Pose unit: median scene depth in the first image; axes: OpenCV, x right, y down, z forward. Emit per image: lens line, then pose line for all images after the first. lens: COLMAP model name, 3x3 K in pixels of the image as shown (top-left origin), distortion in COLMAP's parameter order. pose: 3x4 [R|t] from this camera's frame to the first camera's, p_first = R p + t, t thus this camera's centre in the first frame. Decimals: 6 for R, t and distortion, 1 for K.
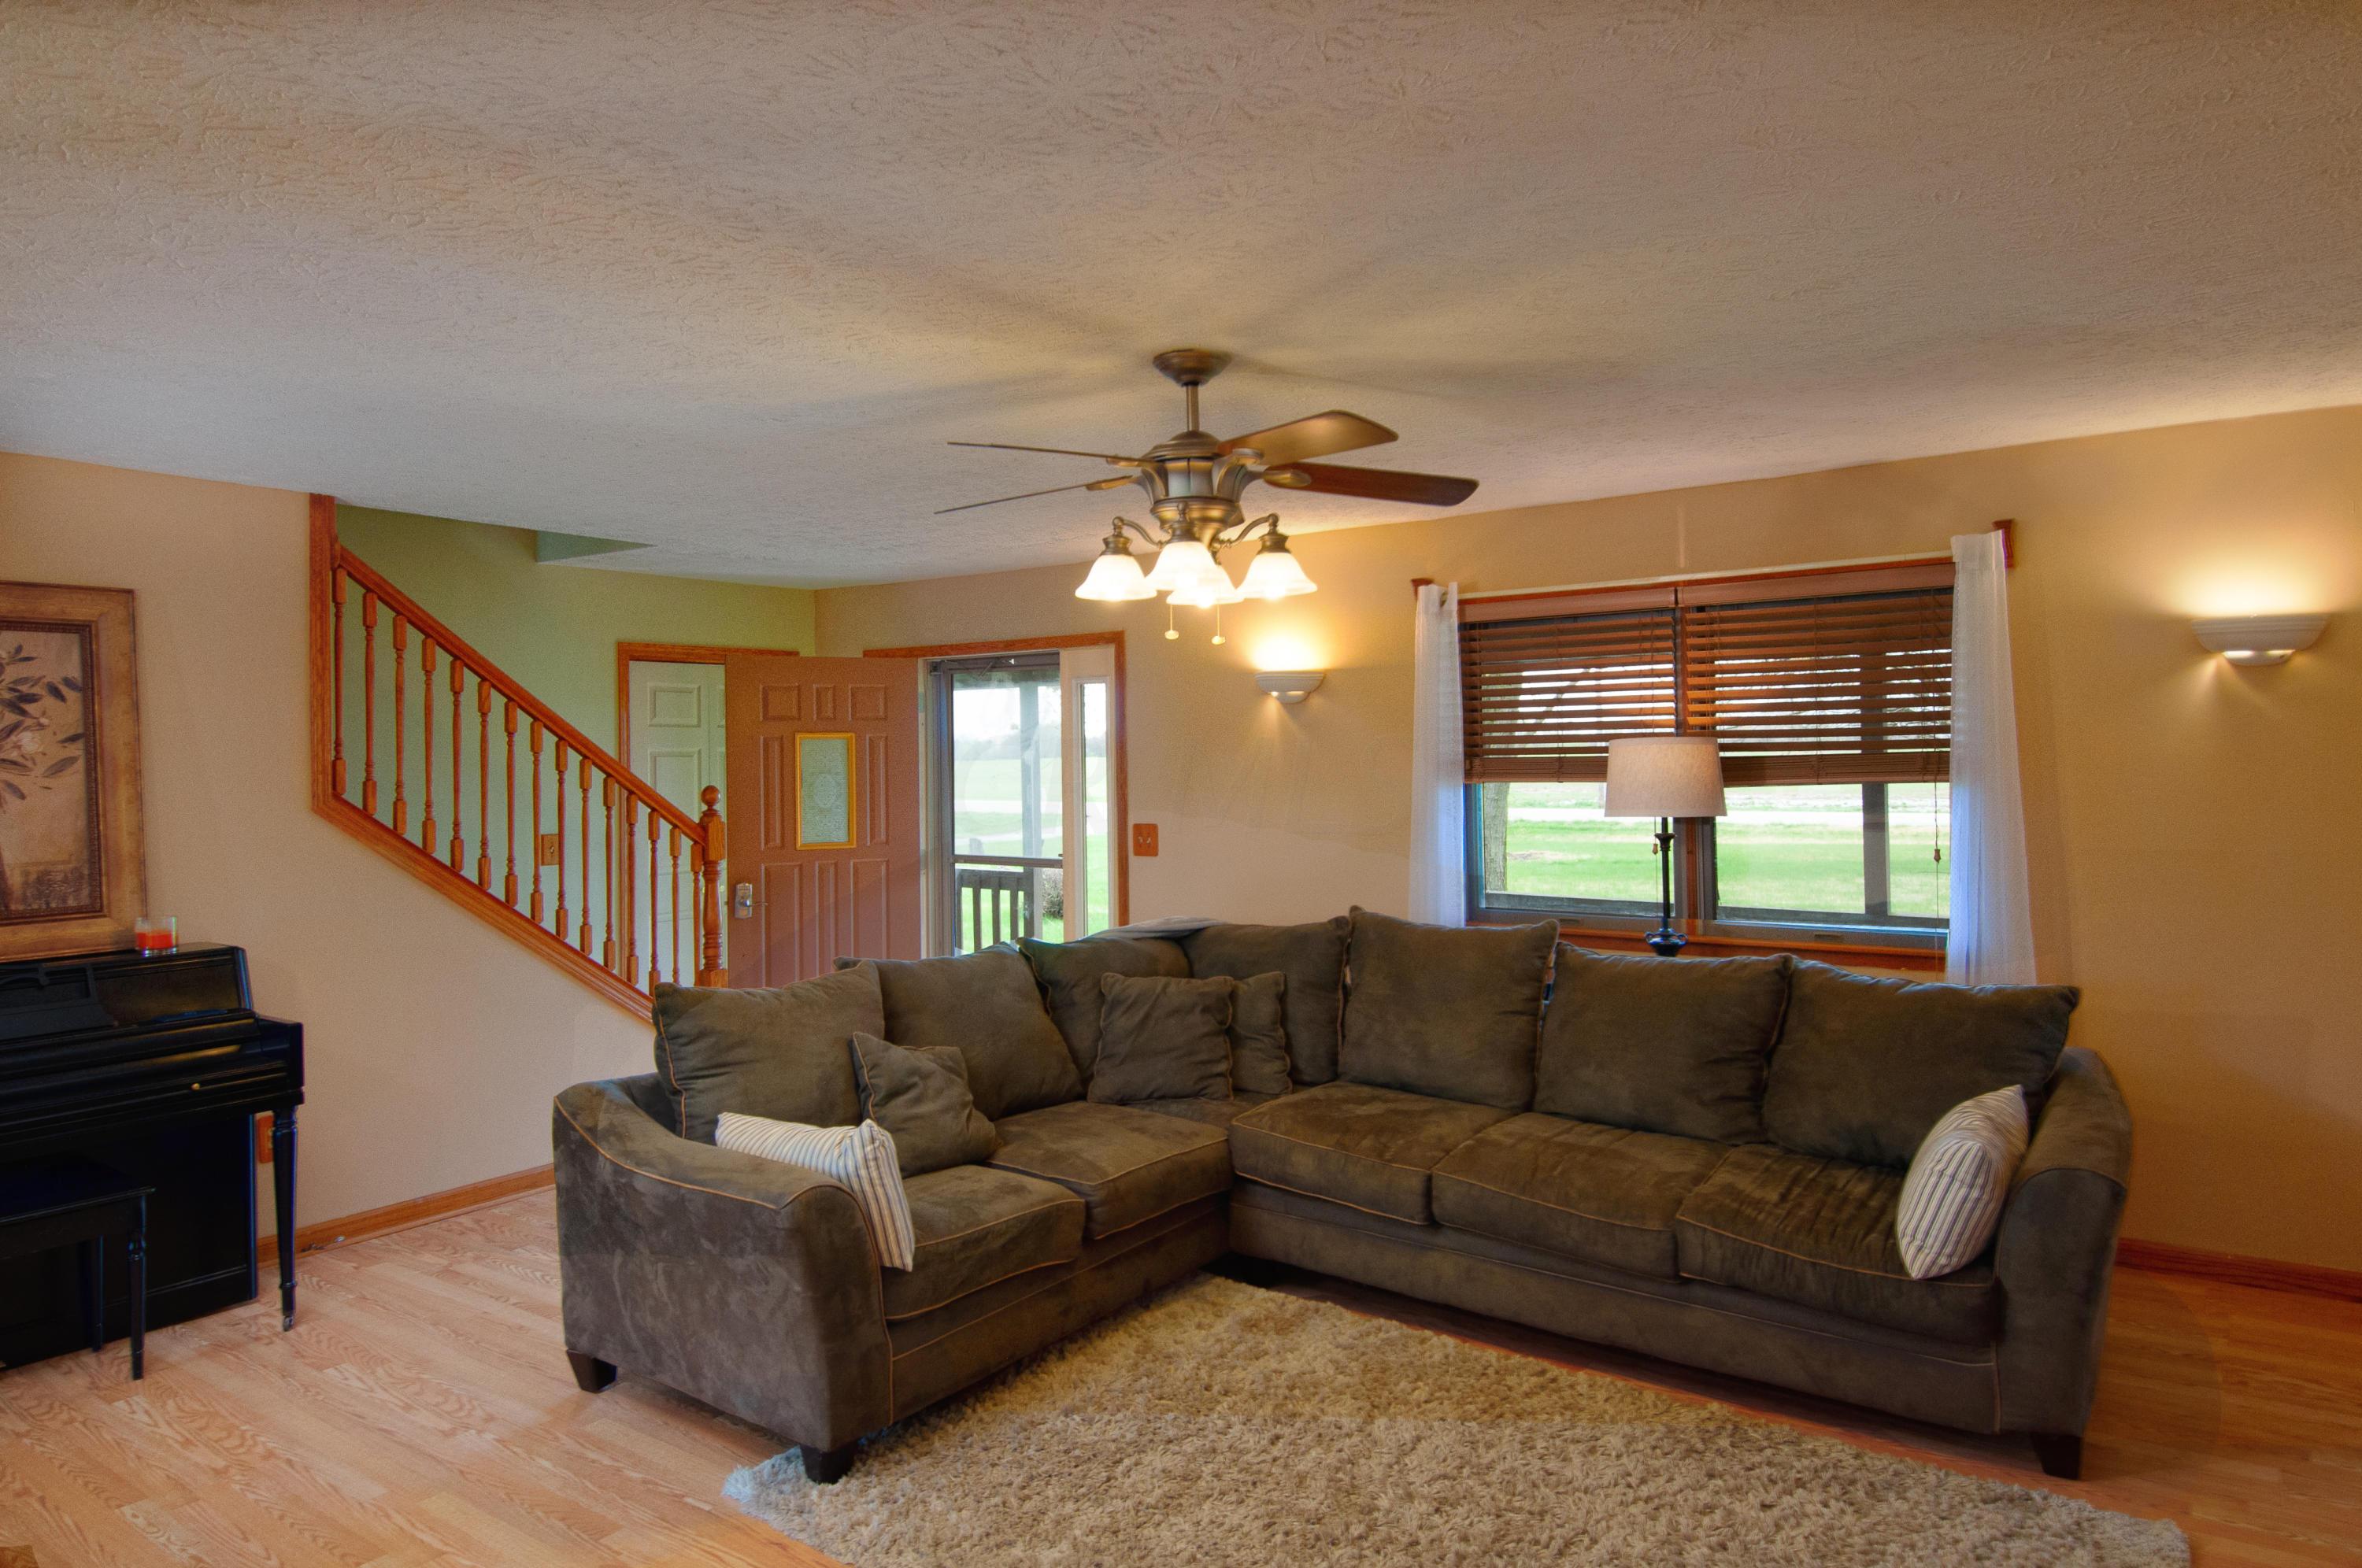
lens RADIAL K [[1443.2, 0, 1153.6], [0, 1443.2, 733.9], [0, 0, 1]] dist [0.025371, -0.001951]
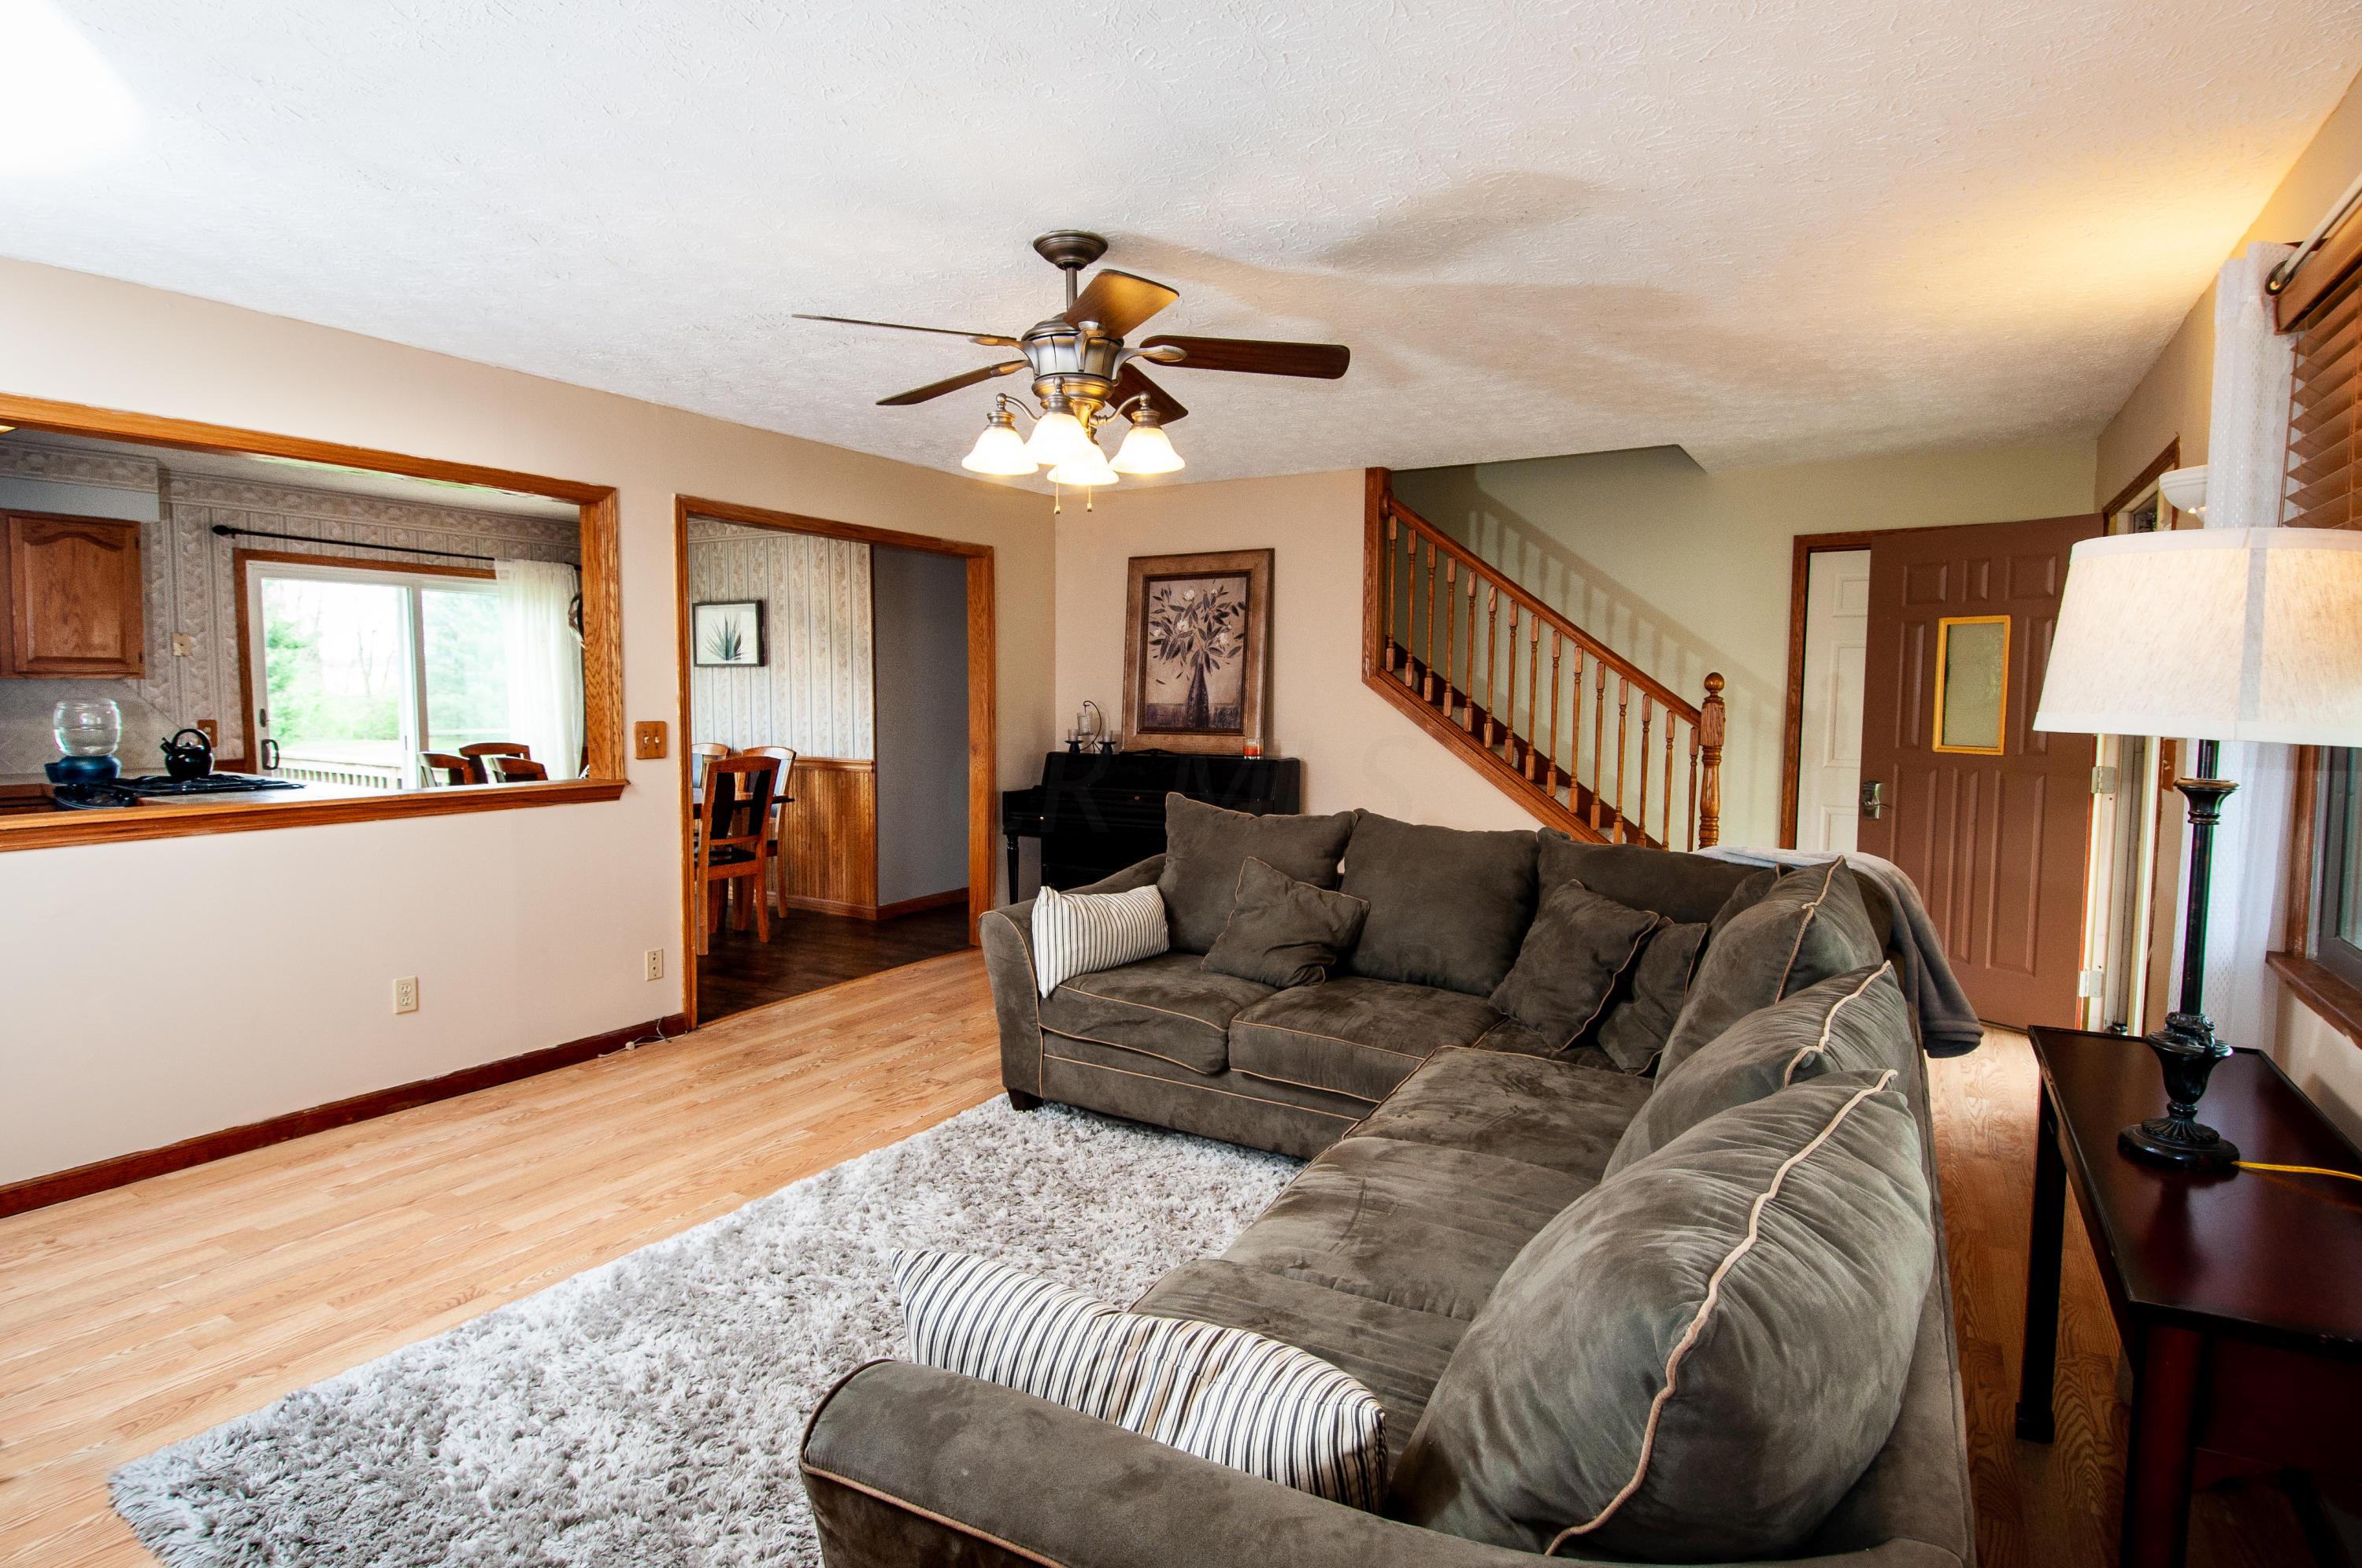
lens RADIAL K [[1205.4, 0, 1170.0], [0, 1205.4, 771.9], [0, 0, 1]] dist [0.044562, -0.054897]
pose [[0.090077, 0.083655, -0.992415, 0.657949], [0.007603, 0.996379, 0.084679, 0.038262], [0.995906, -0.015173, 0.089115, 0.688000]]
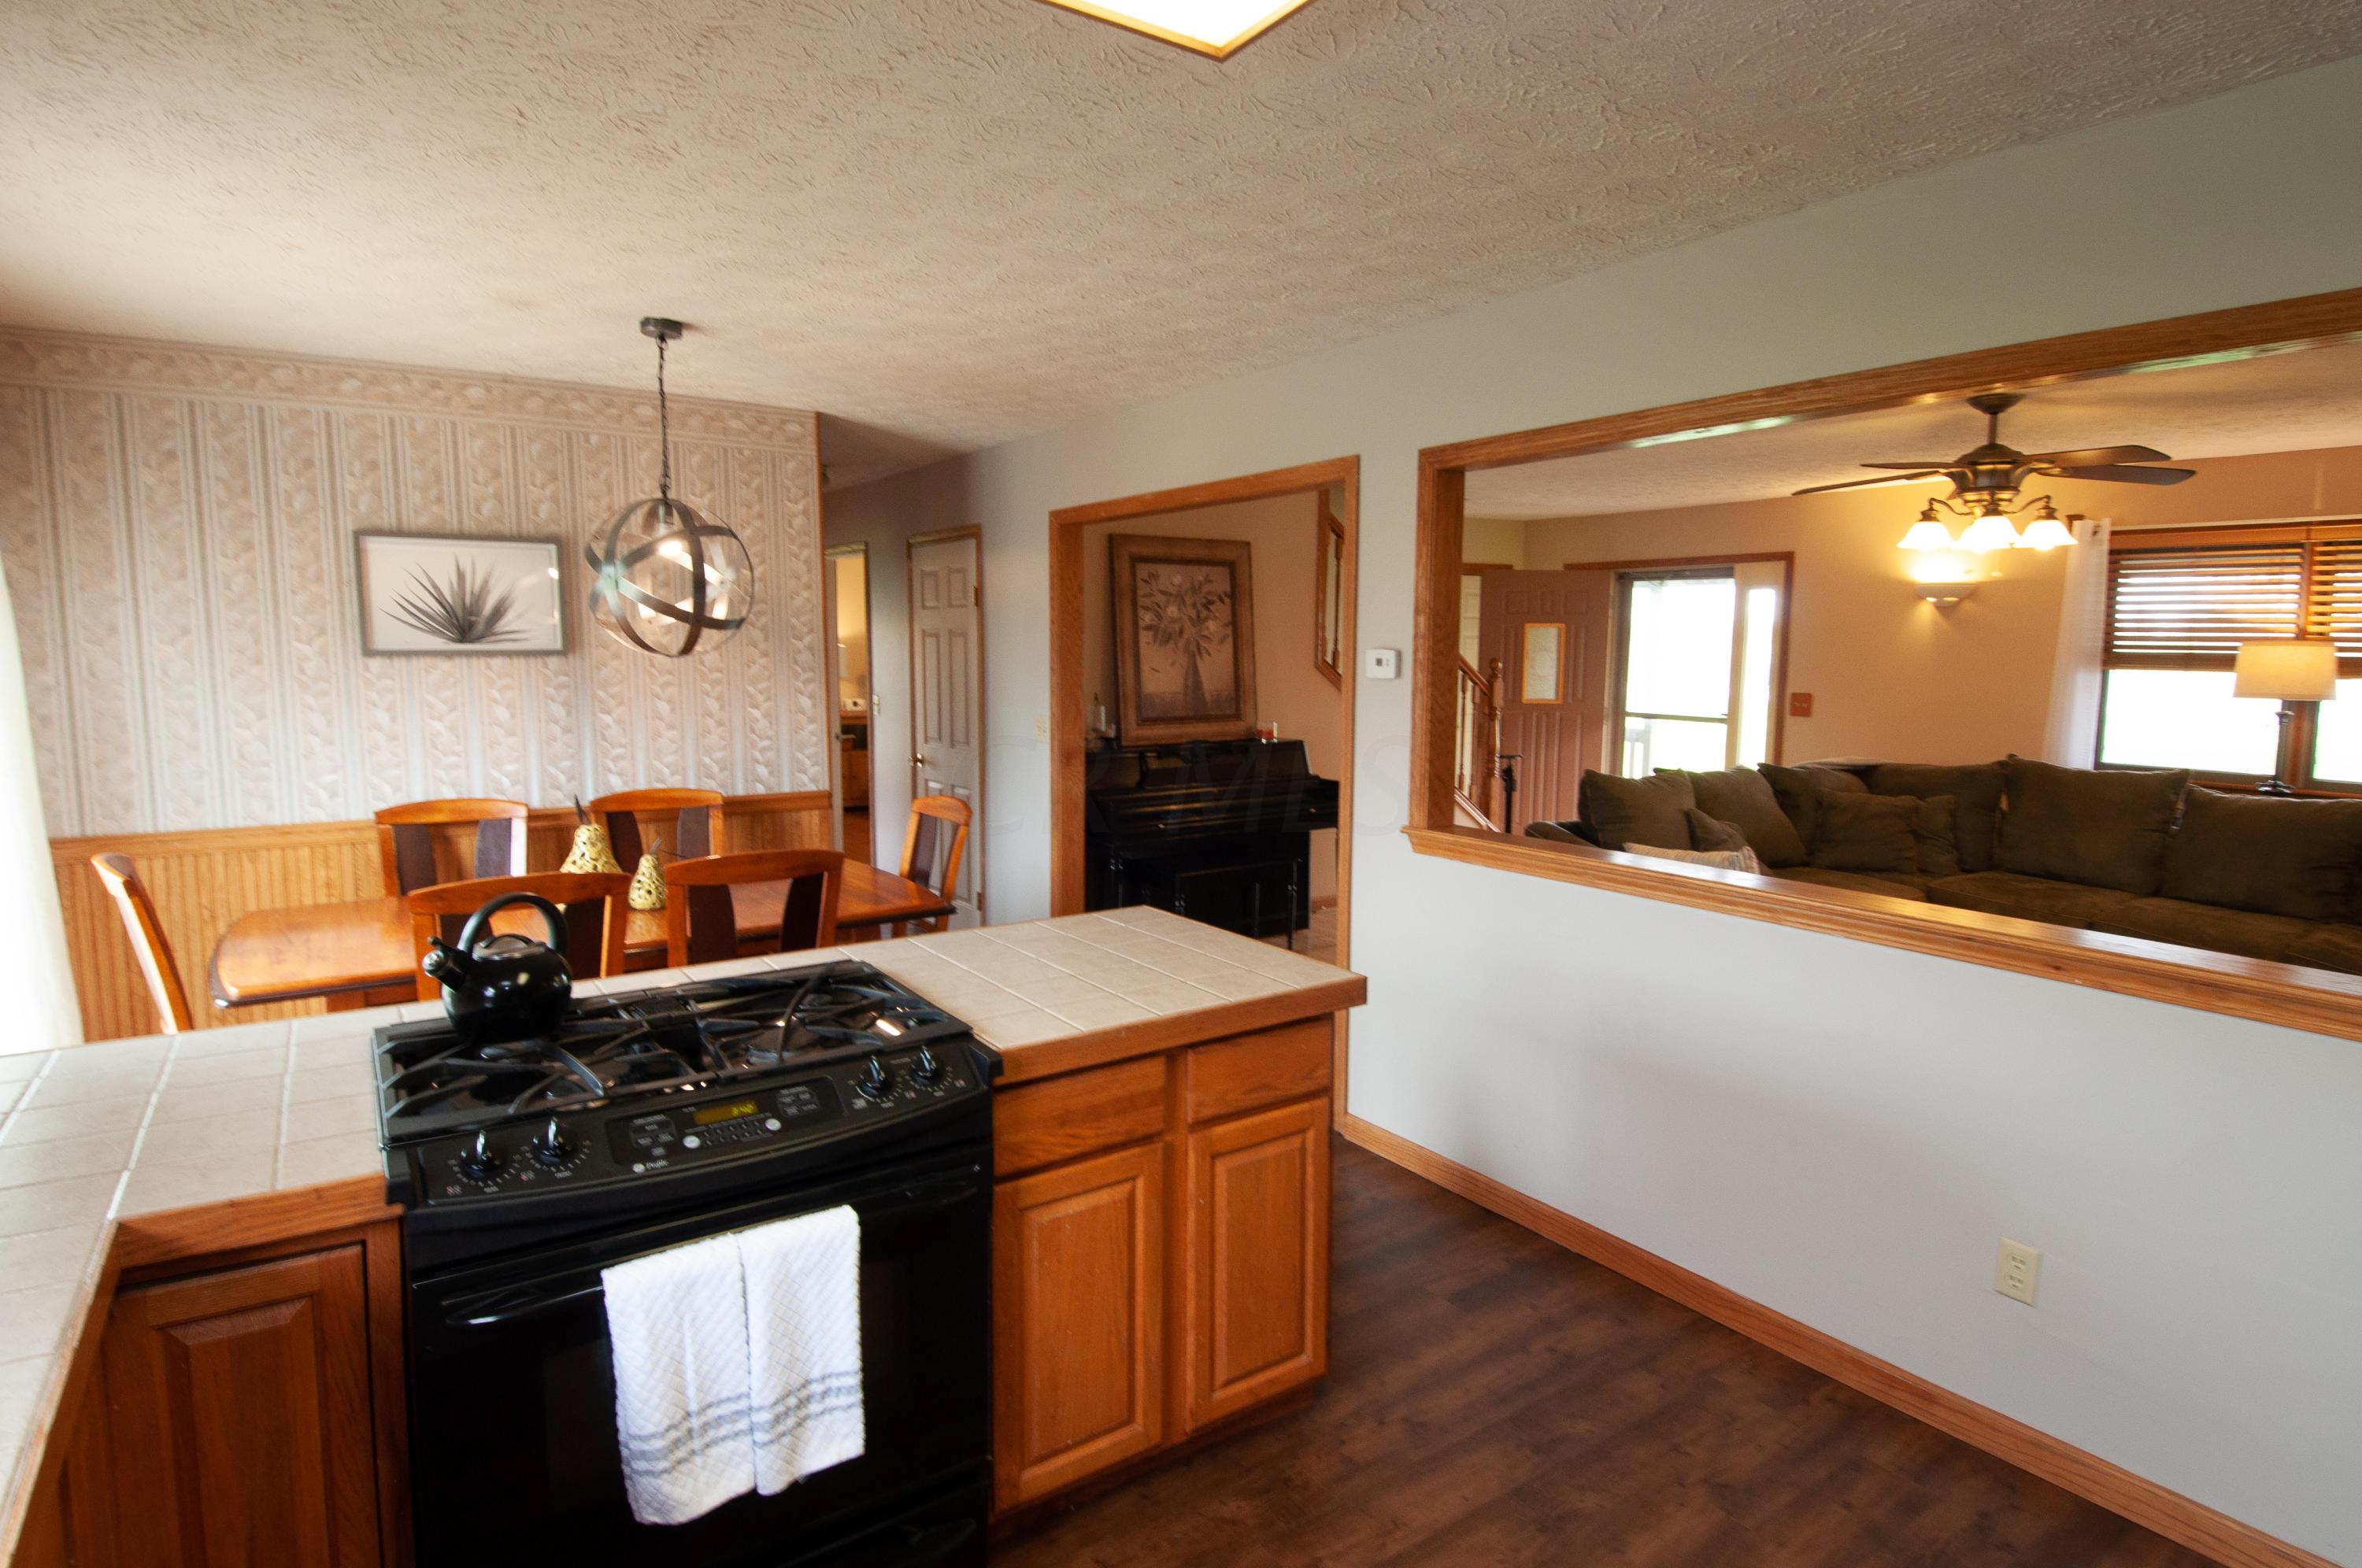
lens RADIAL K [[1205.4, 0, 1170.0], [0, 1205.4, 771.9], [0, 0, 1]] dist [0.044562, -0.054897]
pose [[0.937395, 0.056951, -0.343580, -0.237251], [-0.013368, 0.991696, 0.127909, -0.005315], [0.348011, -0.115309, 0.930372, -0.421696]]
